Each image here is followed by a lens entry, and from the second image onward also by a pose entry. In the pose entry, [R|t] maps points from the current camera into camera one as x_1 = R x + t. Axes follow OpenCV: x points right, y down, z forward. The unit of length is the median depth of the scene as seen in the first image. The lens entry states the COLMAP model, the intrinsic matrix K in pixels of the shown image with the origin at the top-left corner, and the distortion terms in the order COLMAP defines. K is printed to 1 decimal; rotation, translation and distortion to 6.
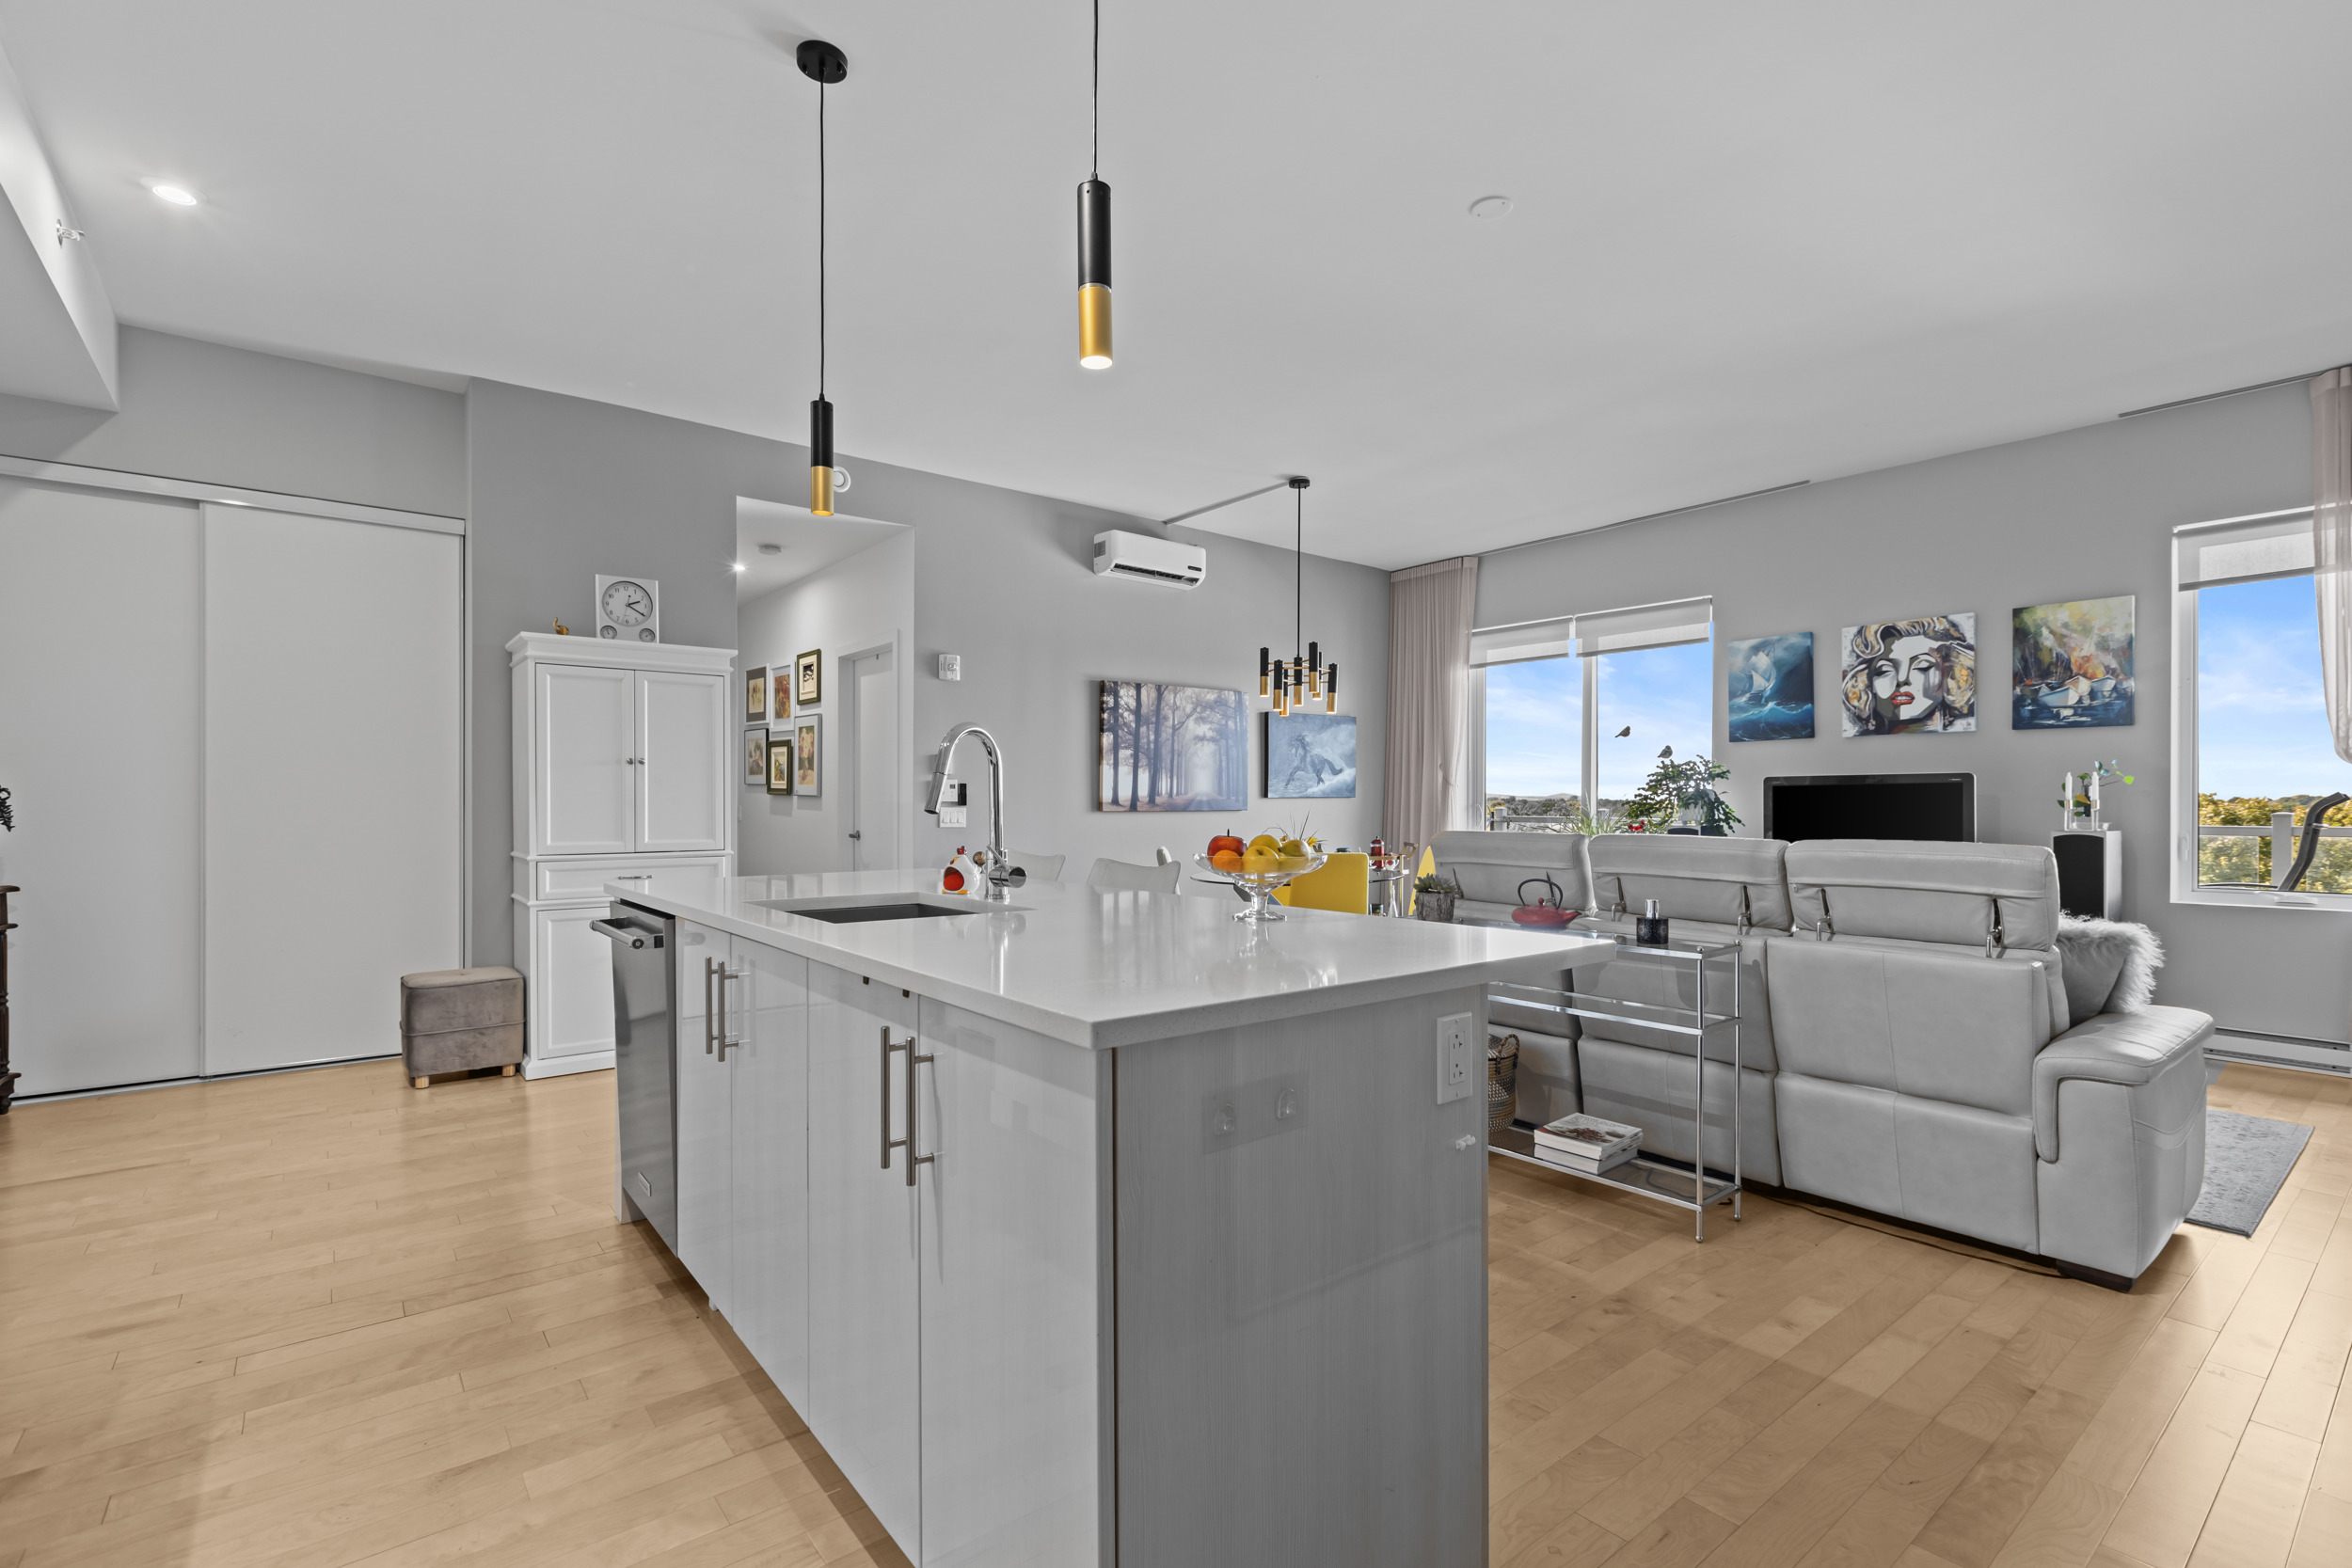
lens RADIAL K [[1073.7, 0, 1175.1], [0, 1073.7, 795.1], [0, 0, 1]] dist [0.005066, 0.001328]
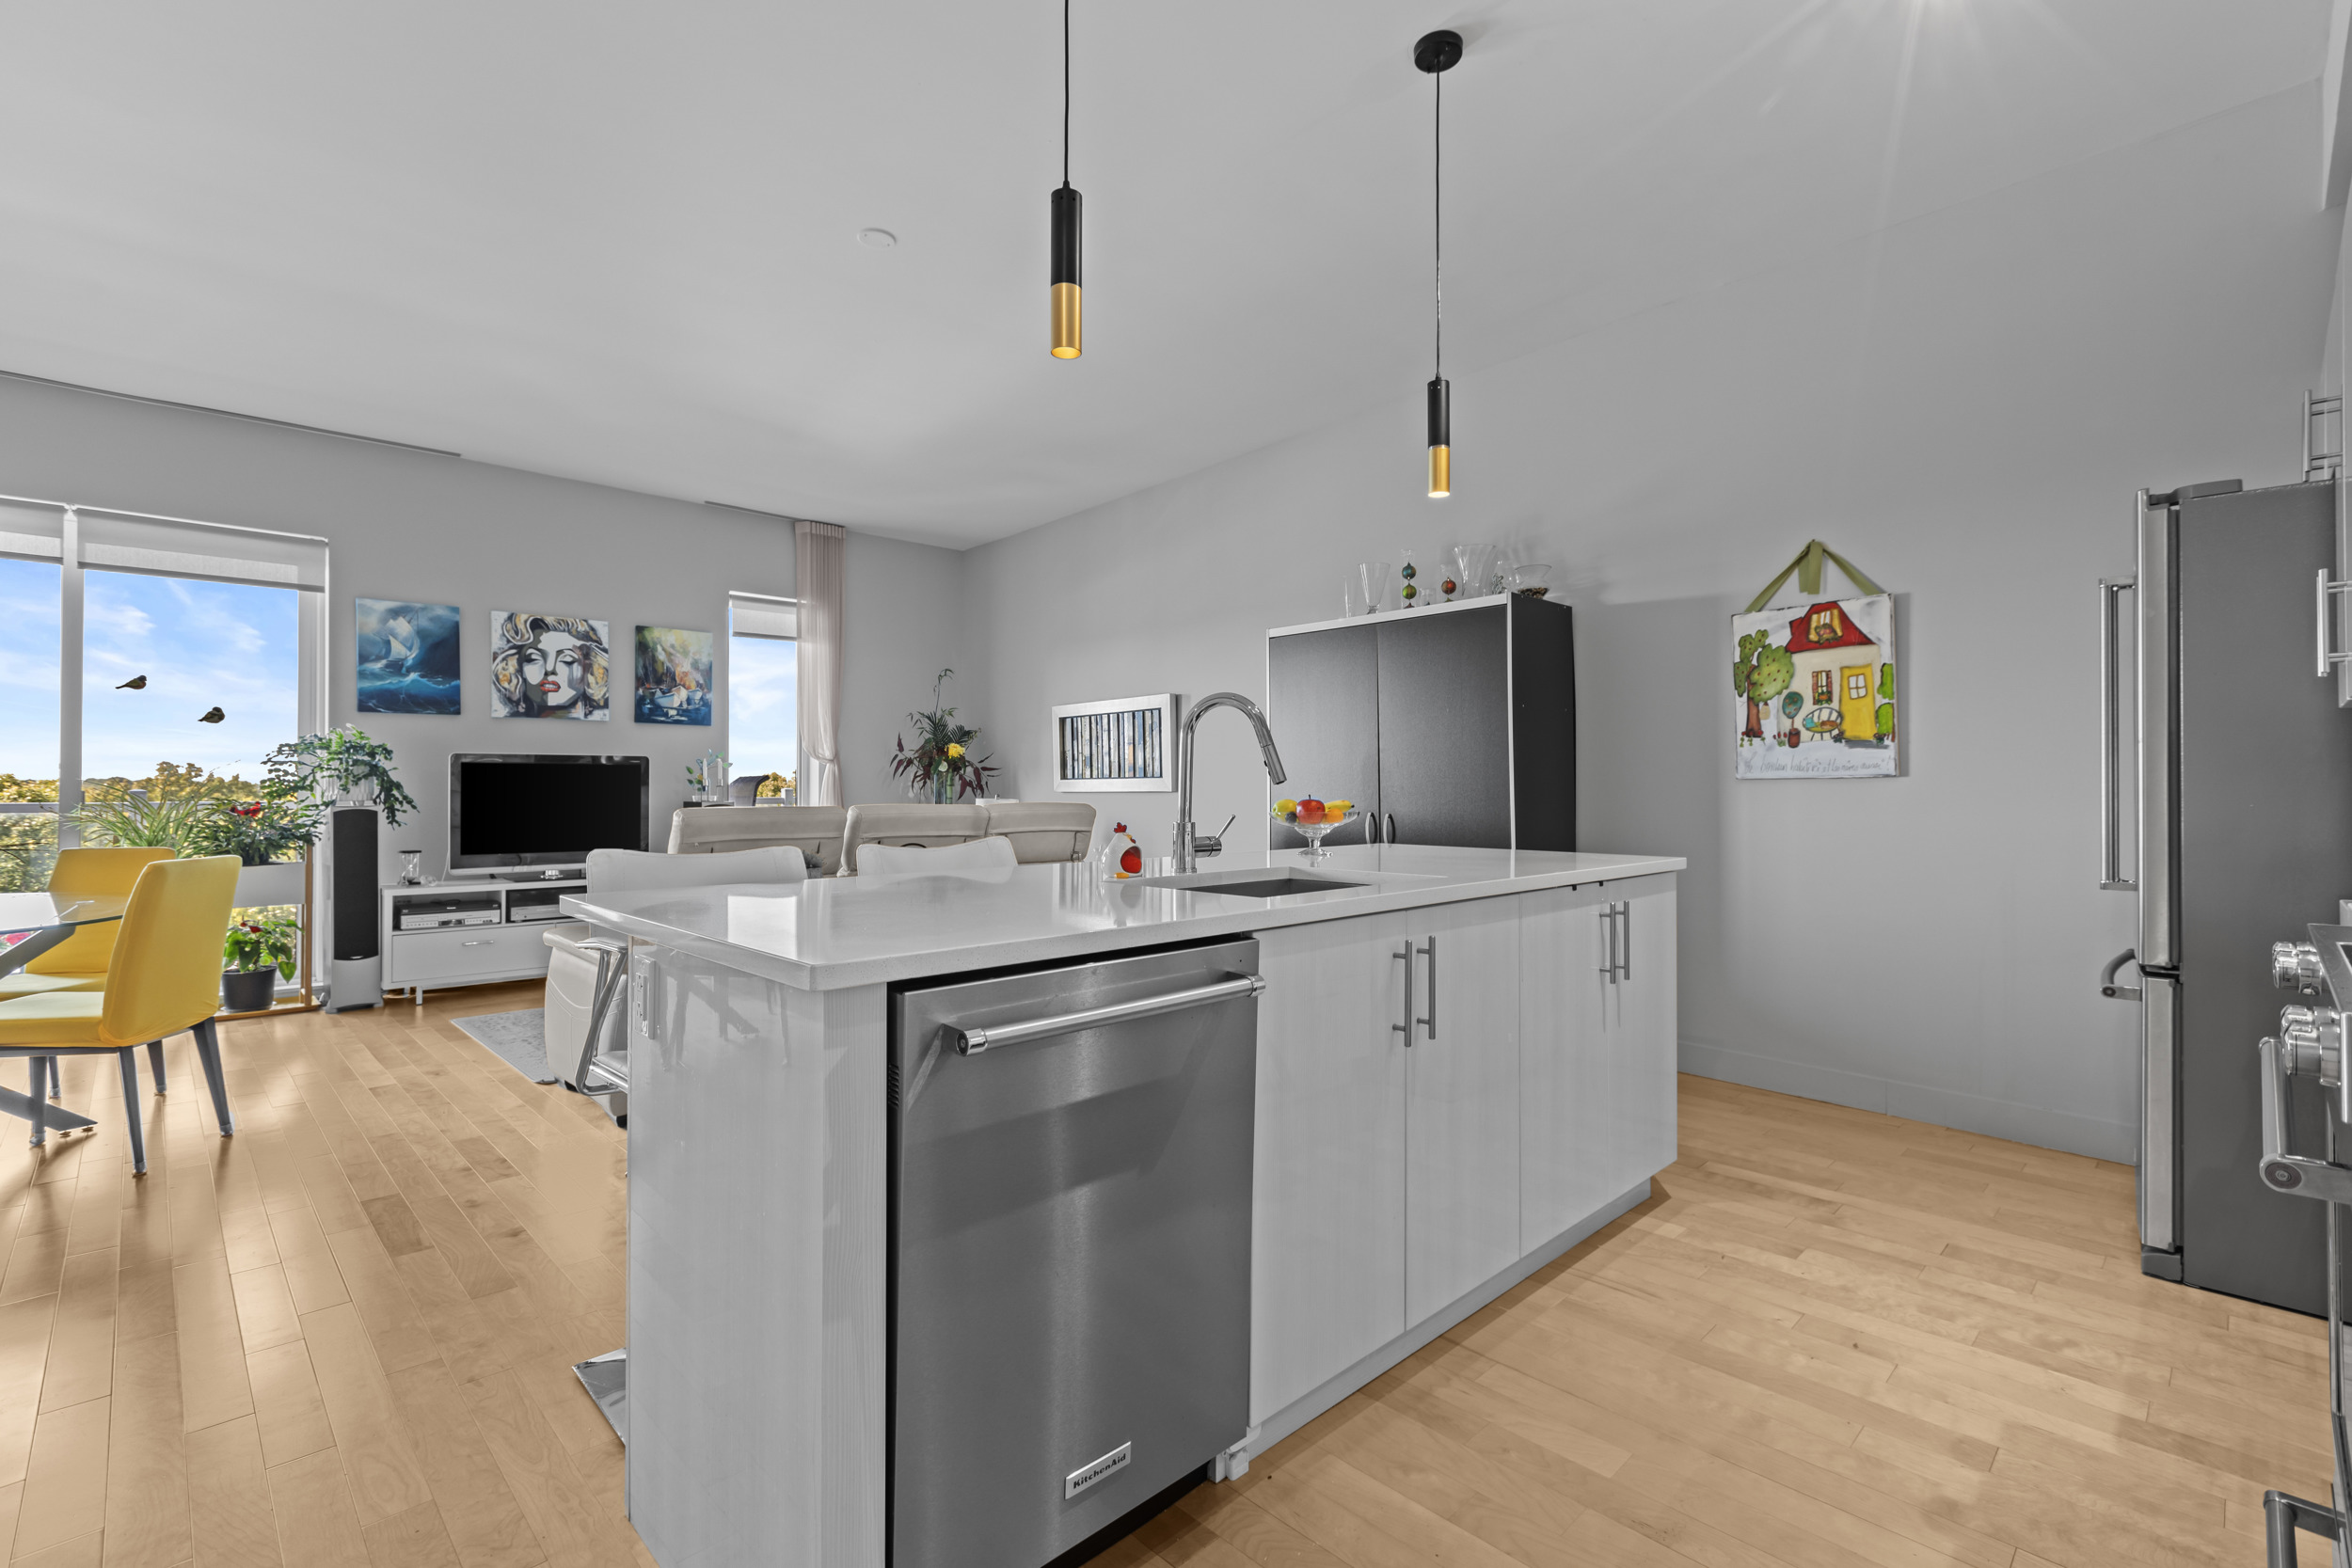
lens RADIAL K [[1073.7, 0, 1166.2], [0, 1073.7, 779.9], [0, 0, 1]] dist [0.005066, 0.001328]
pose [[-0.110796, 0.004814, 0.993832, -0.498775], [-0.007374, 0.999957, -0.005665, 0.008174], [-0.993816, -0.007957, -0.110756, 0.496532]]
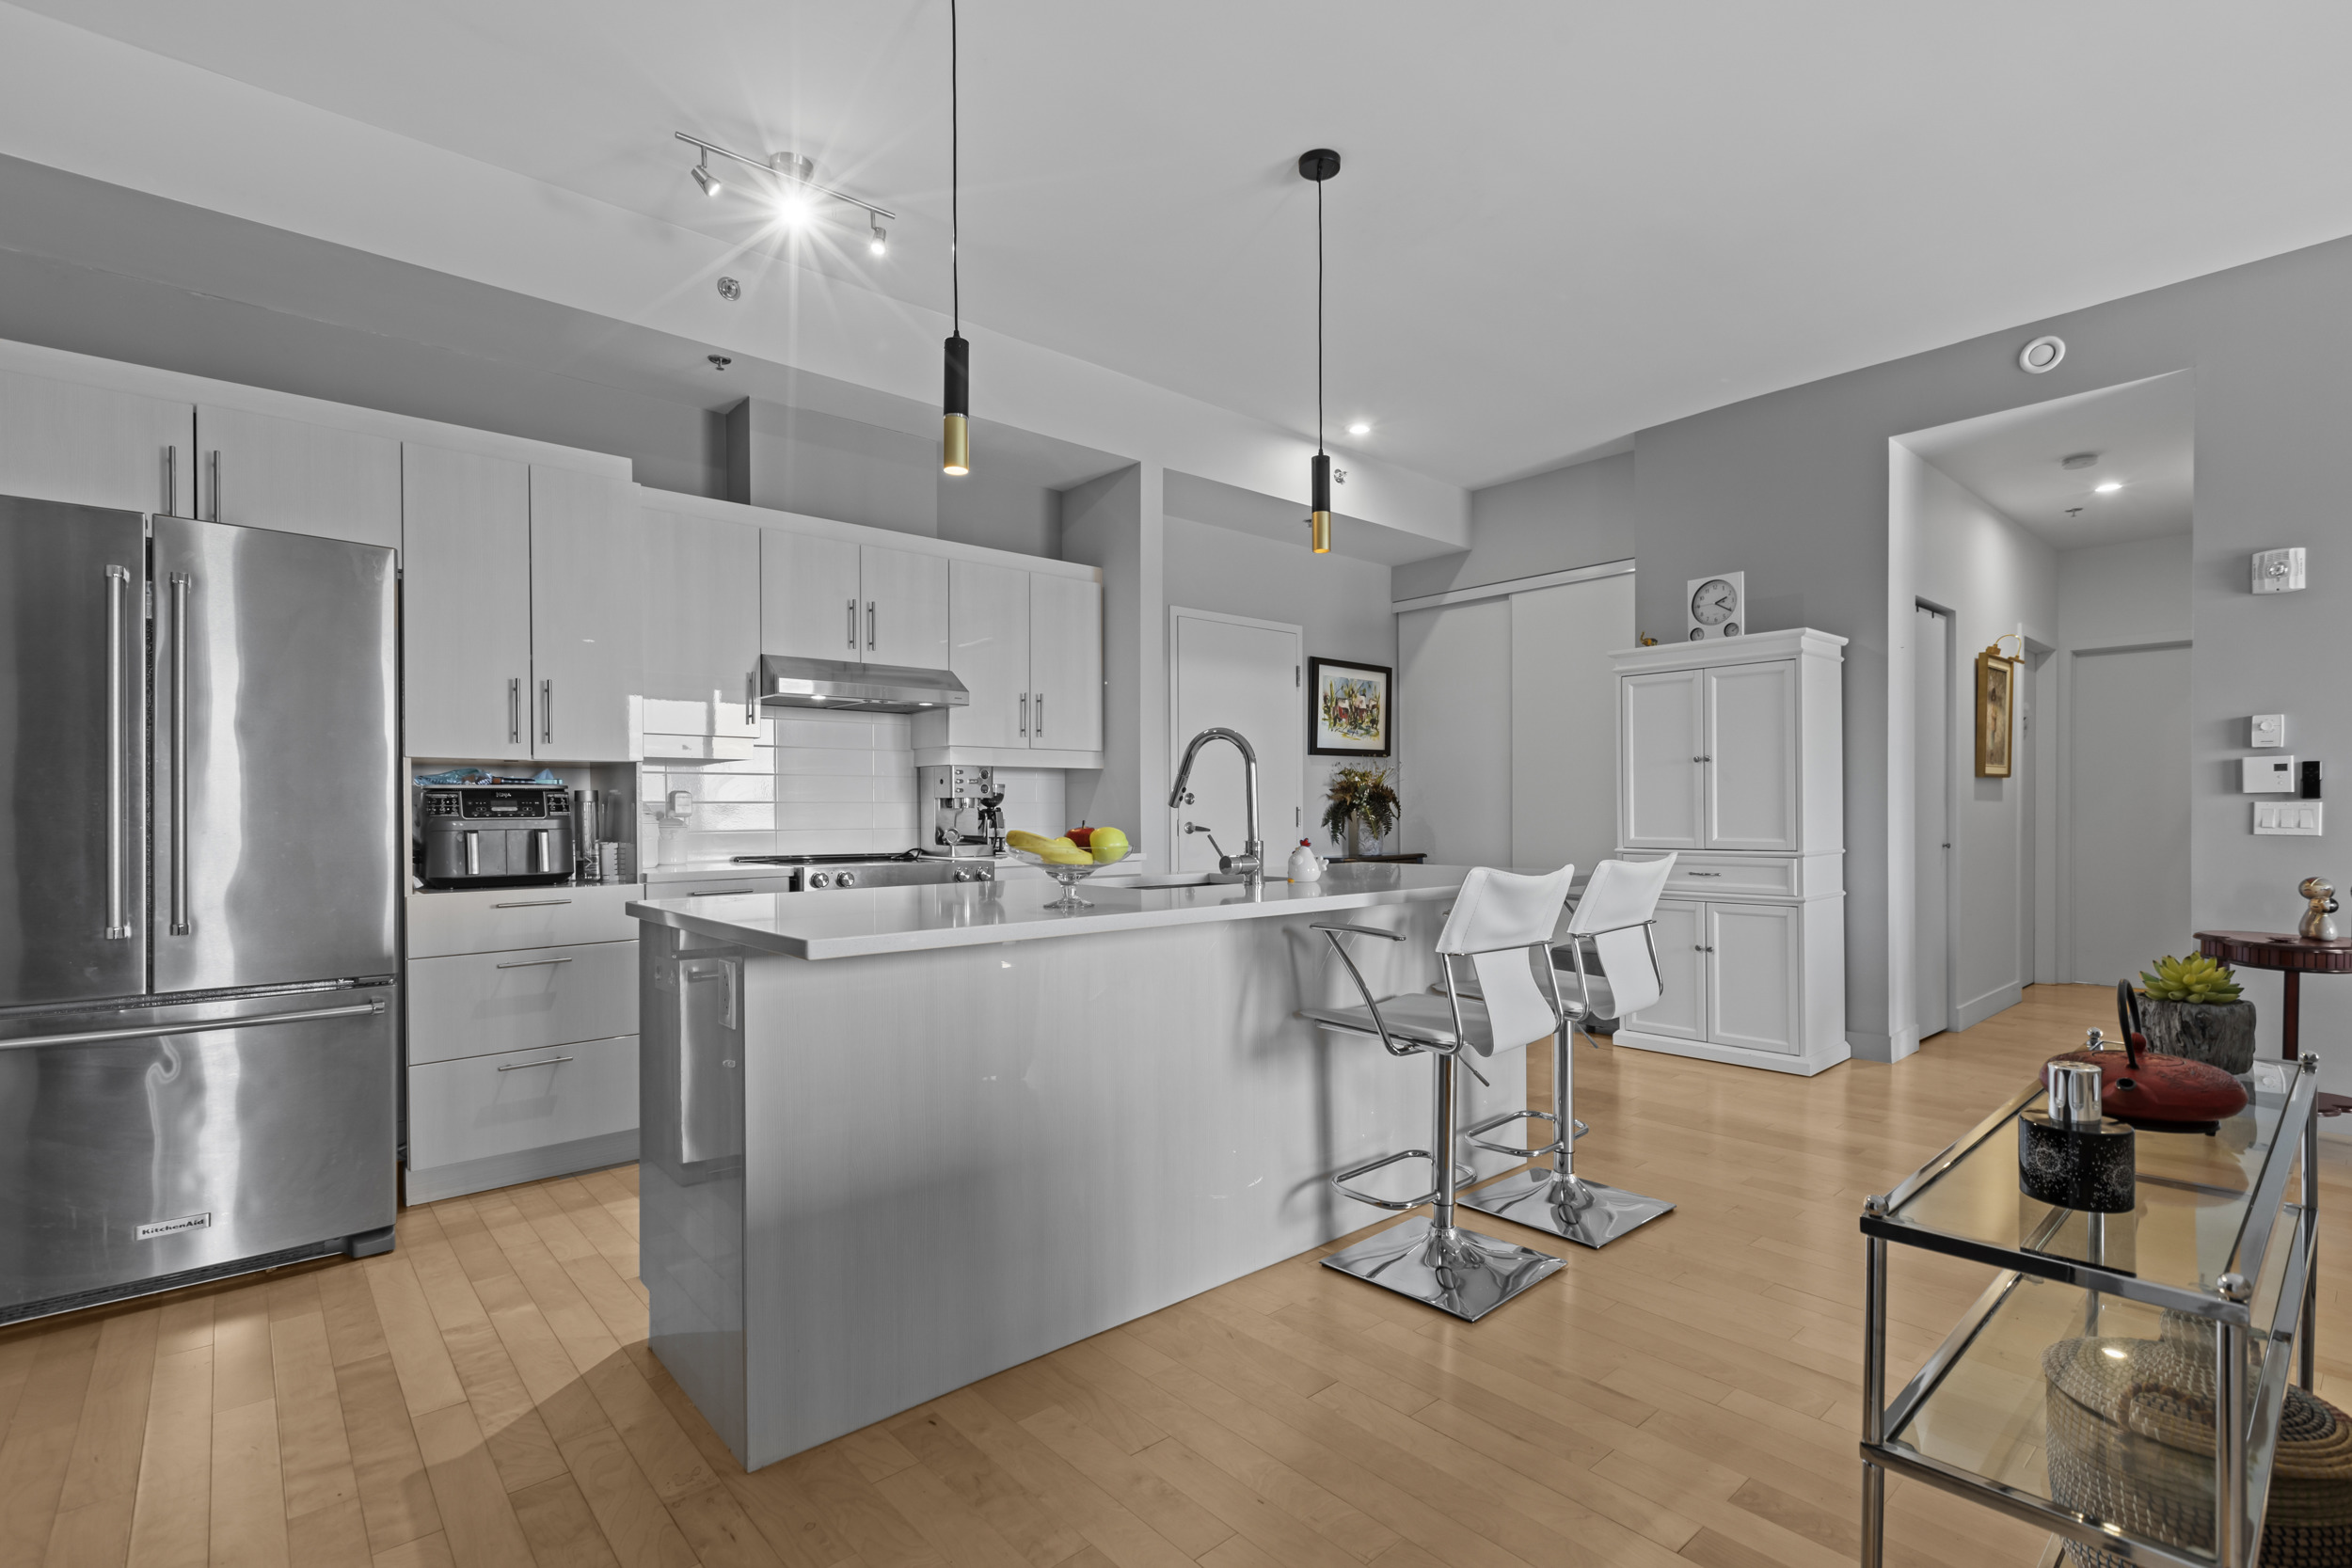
lens RADIAL K [[1073.7, 0, 1168.9], [0, 1073.7, 808.8], [0, 0, 1]] dist [0.005066, 0.001328]
pose [[0.054478, -0.003186, -0.998510, 0.394099], [0.013309, 0.999908, -0.002464, 0.009159], [0.998426, -0.013155, 0.054516, 0.363688]]
